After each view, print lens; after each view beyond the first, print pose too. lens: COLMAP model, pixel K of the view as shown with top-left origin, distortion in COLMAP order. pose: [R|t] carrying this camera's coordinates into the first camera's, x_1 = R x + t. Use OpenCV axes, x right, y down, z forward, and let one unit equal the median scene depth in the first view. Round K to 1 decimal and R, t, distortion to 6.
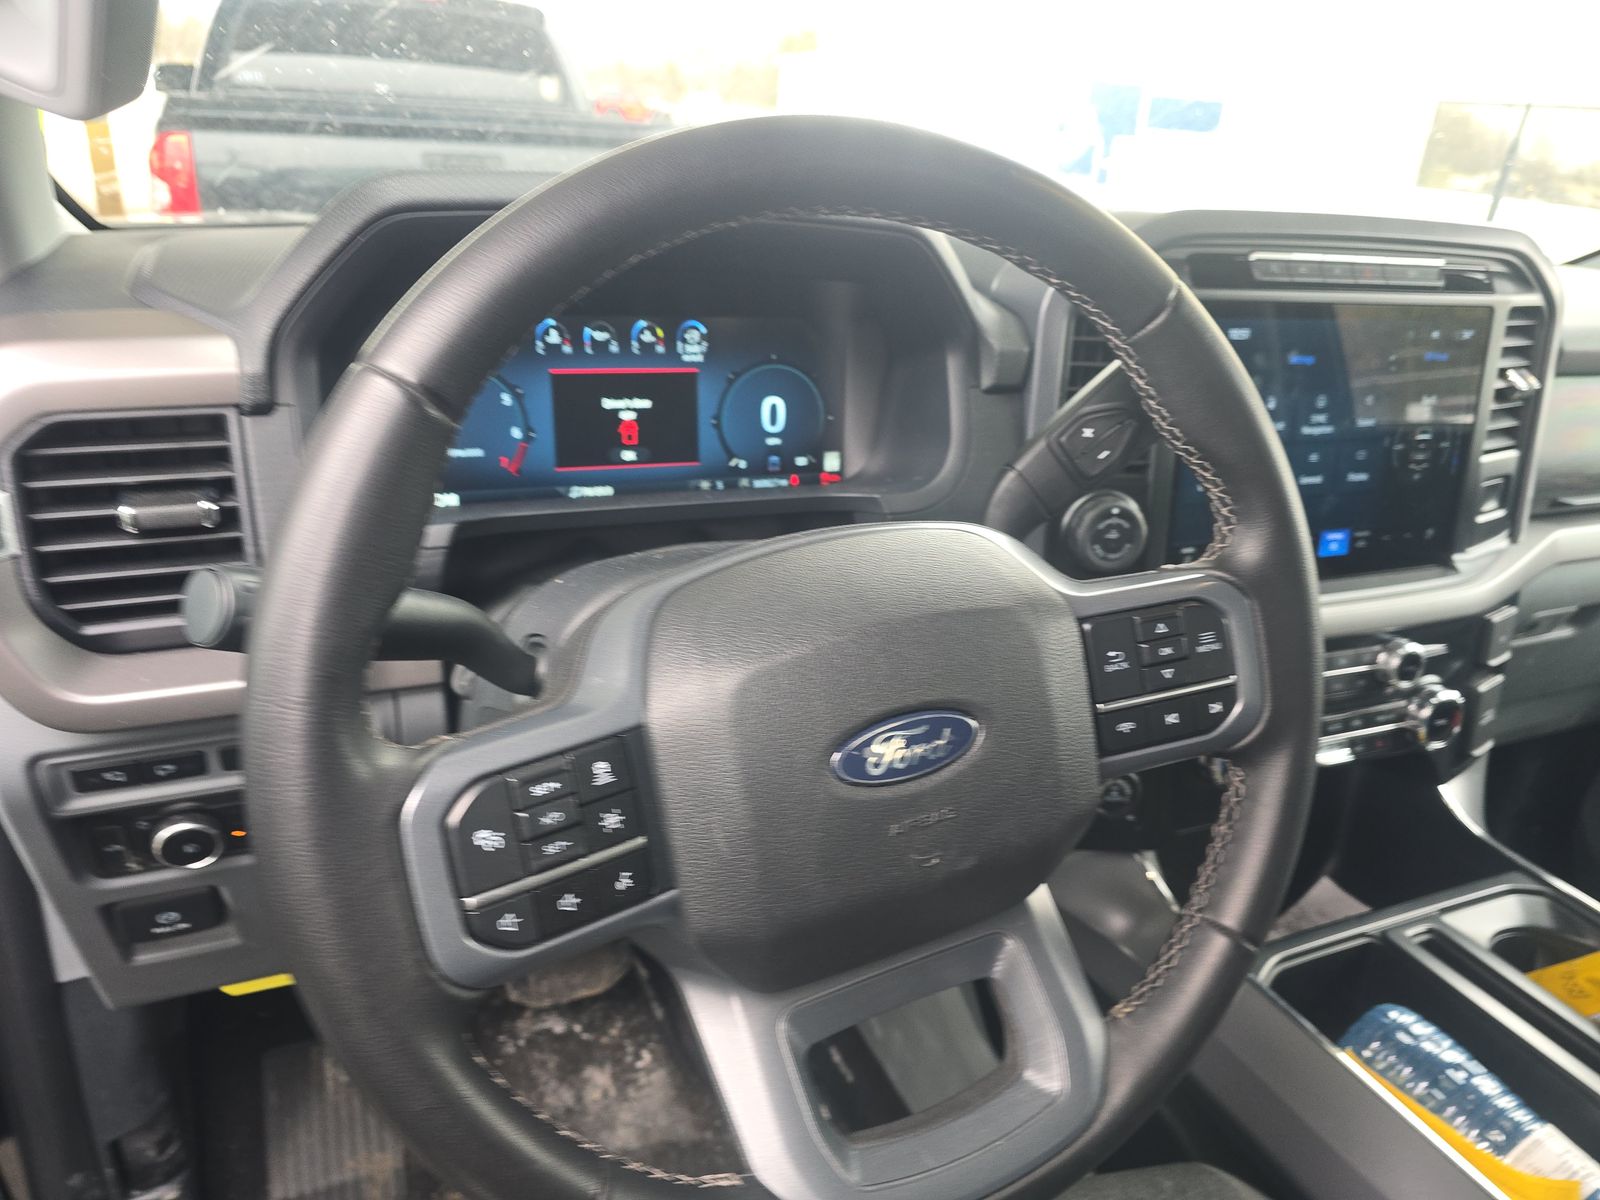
lens RADIAL K [[1083.1, 0, 771.0], [0, 1083.1, 635.4], [0, 0, 1]] dist [0.051574, -0.049105]
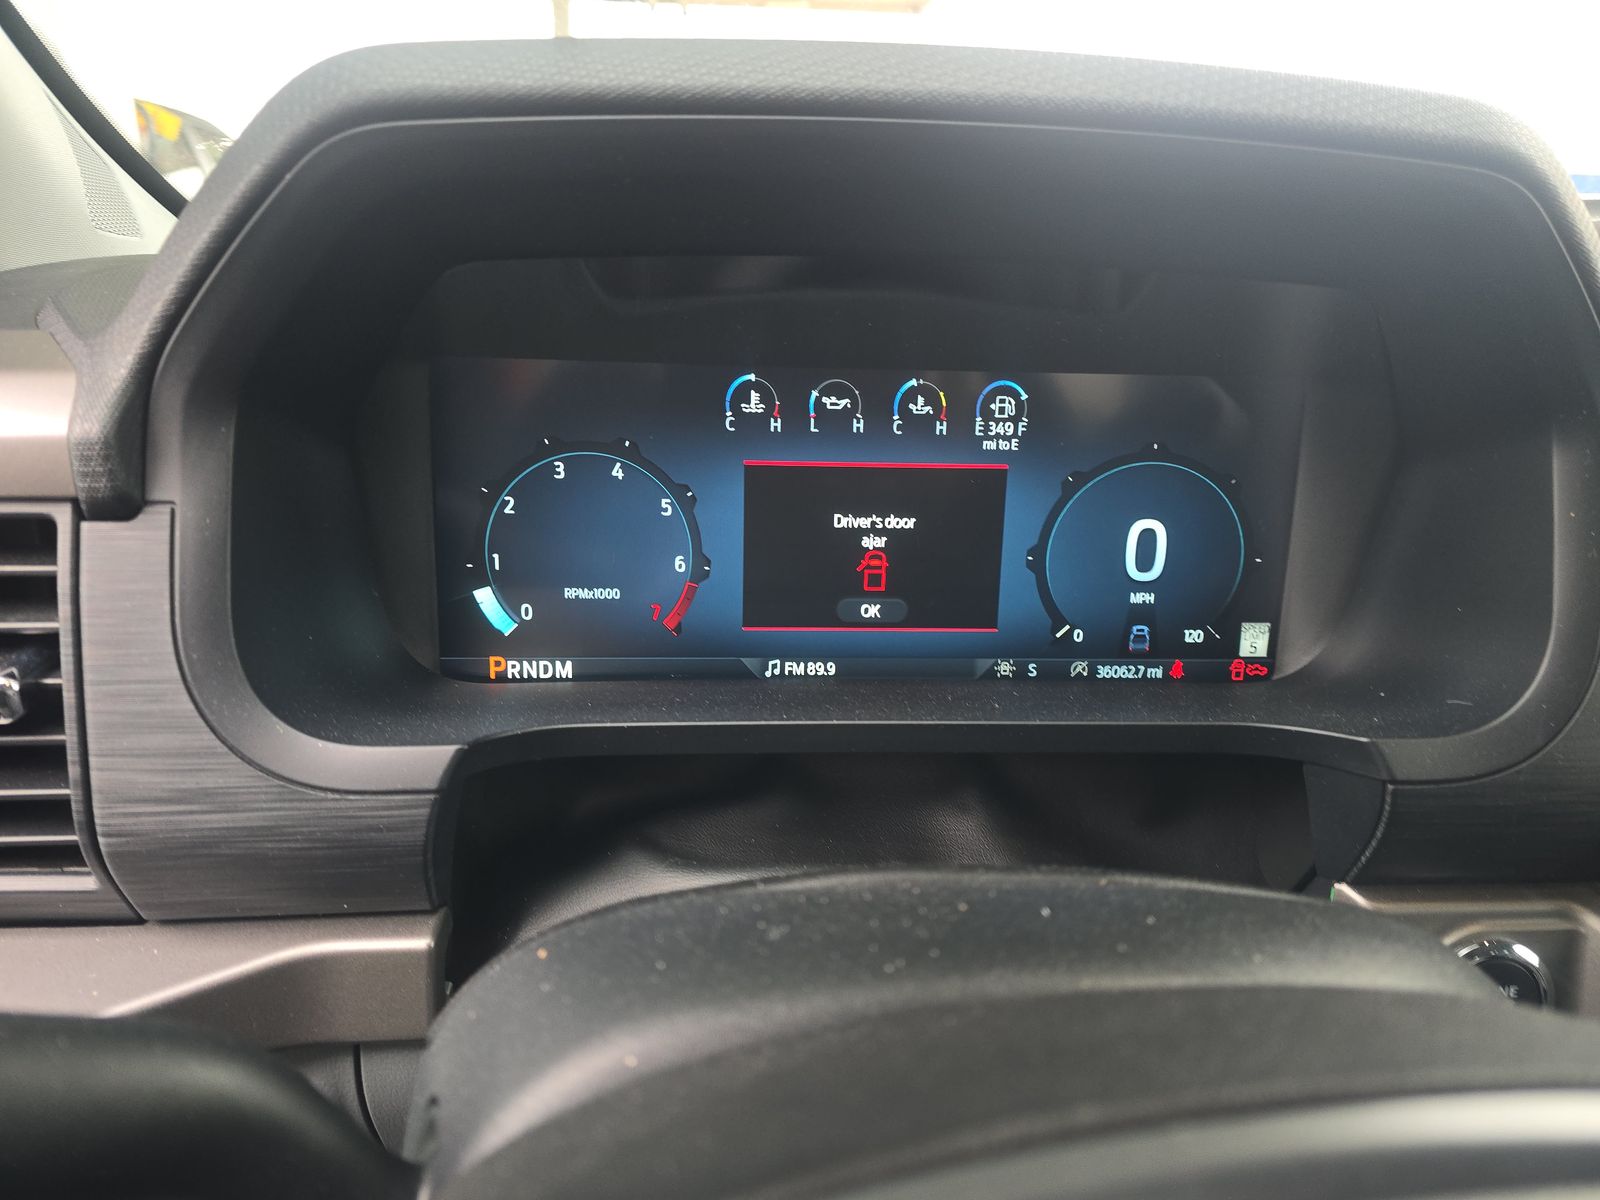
lens RADIAL K [[1083.1, 0, 790.5], [0, 1083.1, 642.6], [0, 0, 1]] dist [0.051574, -0.049105]
pose [[0.949358, 0.074990, -0.305117, 0.003633], [-0.102852, 0.991769, -0.076266, -0.105672], [0.296887, 0.103786, 0.949256, 0.468820]]
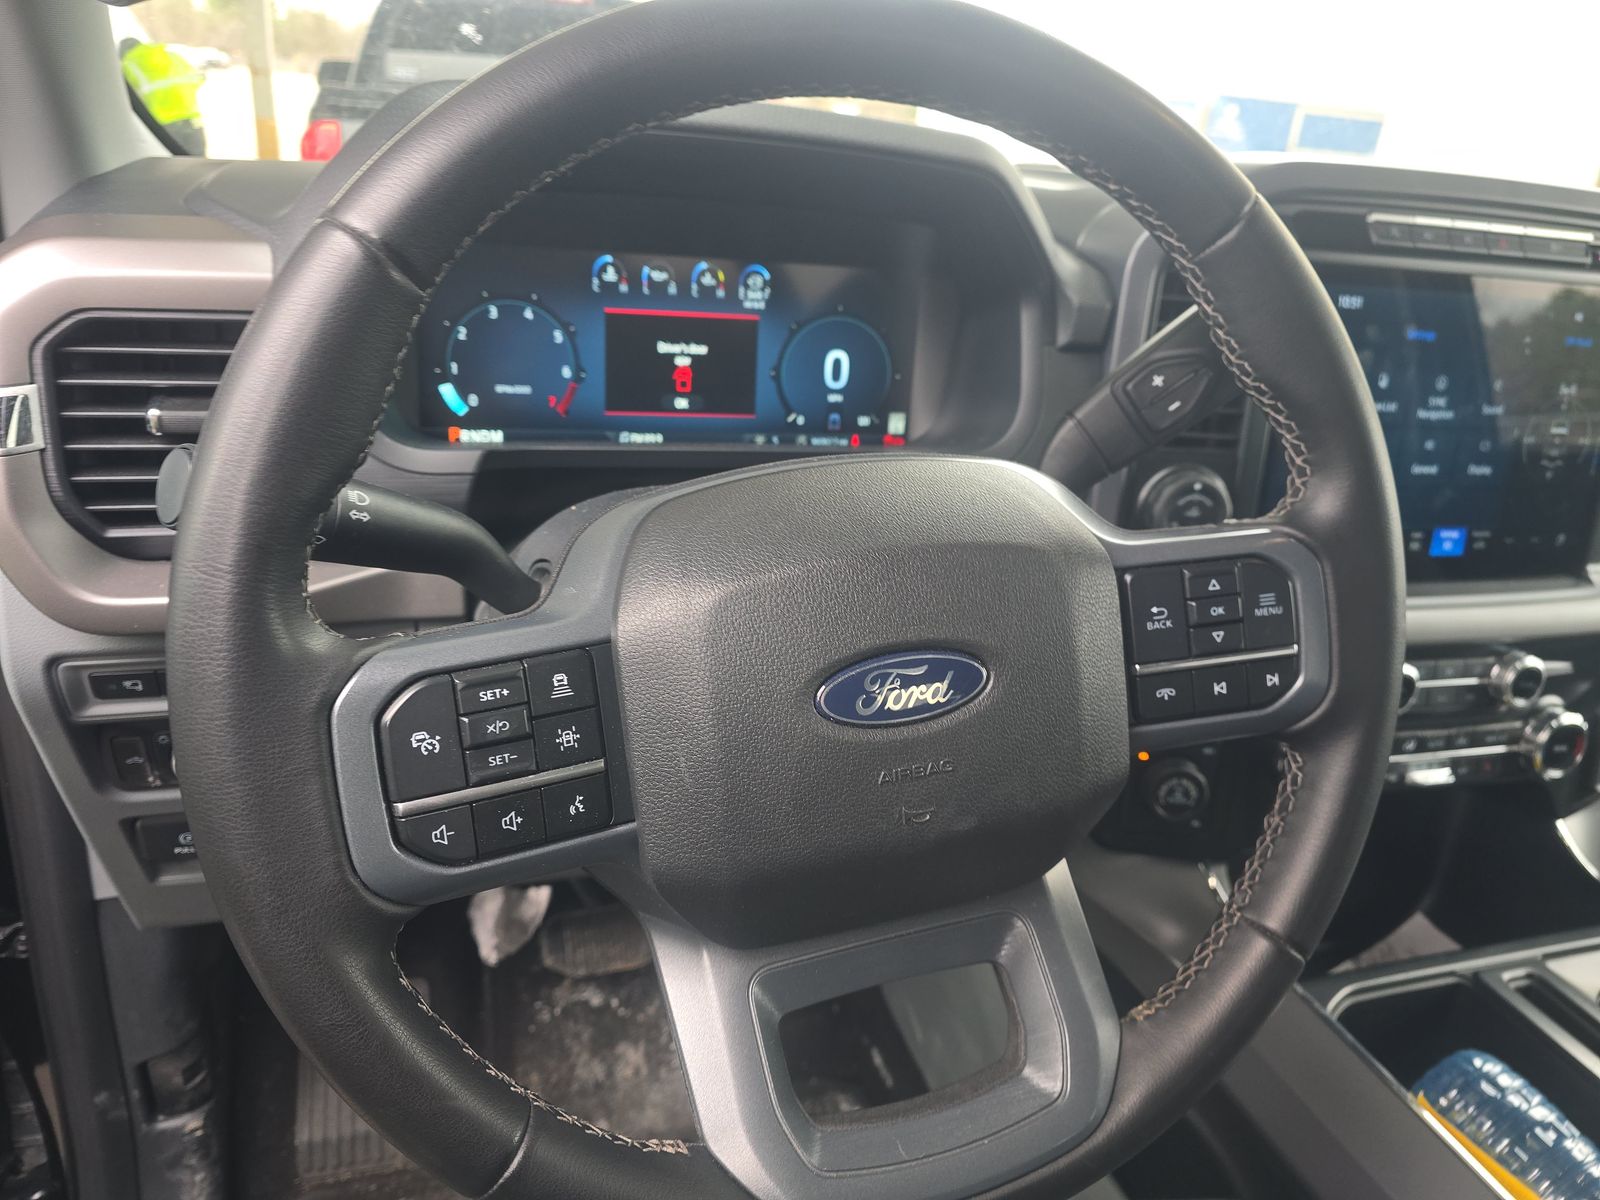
lens RADIAL K [[1083.1, 0, 773.3], [0, 1083.1, 628.1], [0, 0, 1]] dist [0.051574, -0.049105]
pose [[0.993567, 0.066756, -0.091483, 0.053694], [-0.067841, 0.997657, -0.008795, 0.038191], [0.090682, 0.014945, 0.995768, 0.051912]]
